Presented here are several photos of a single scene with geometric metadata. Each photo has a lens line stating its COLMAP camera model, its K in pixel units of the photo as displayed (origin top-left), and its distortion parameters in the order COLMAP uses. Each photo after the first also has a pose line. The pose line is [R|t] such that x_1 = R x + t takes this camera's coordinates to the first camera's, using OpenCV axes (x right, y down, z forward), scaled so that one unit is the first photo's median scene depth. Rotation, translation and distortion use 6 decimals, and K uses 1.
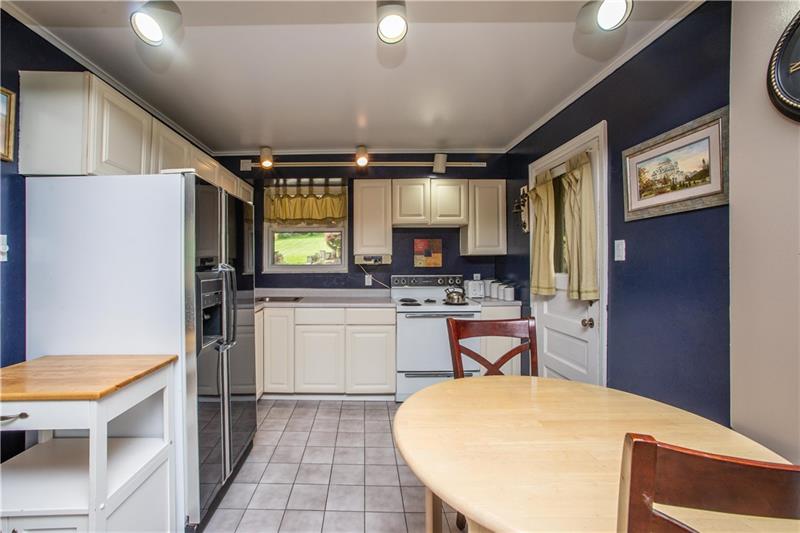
lens RADIAL K [[329.7, 0, 376.5], [0, 329.7, 260.4], [0, 0, 1]] dist [-0.018114, 0.002075]
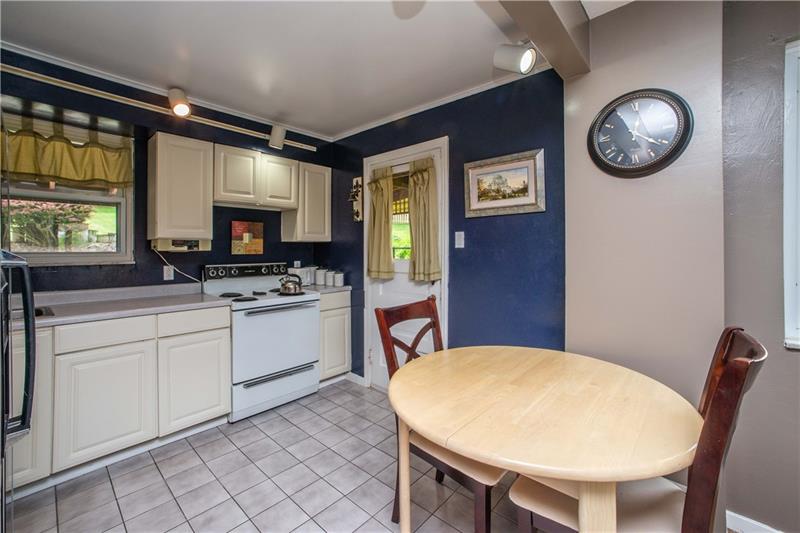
lens RADIAL K [[329.4, 0, 378.7], [0, 329.4, 247.2], [0, 0, 1]] dist [-0.018623, 0.007444]
pose [[0.709928, 0.006840, 0.704241, -0.237960], [-0.005912, 0.999975, -0.003753, 0.003106], [-0.704249, -0.001499, 0.709951, 0.177564]]
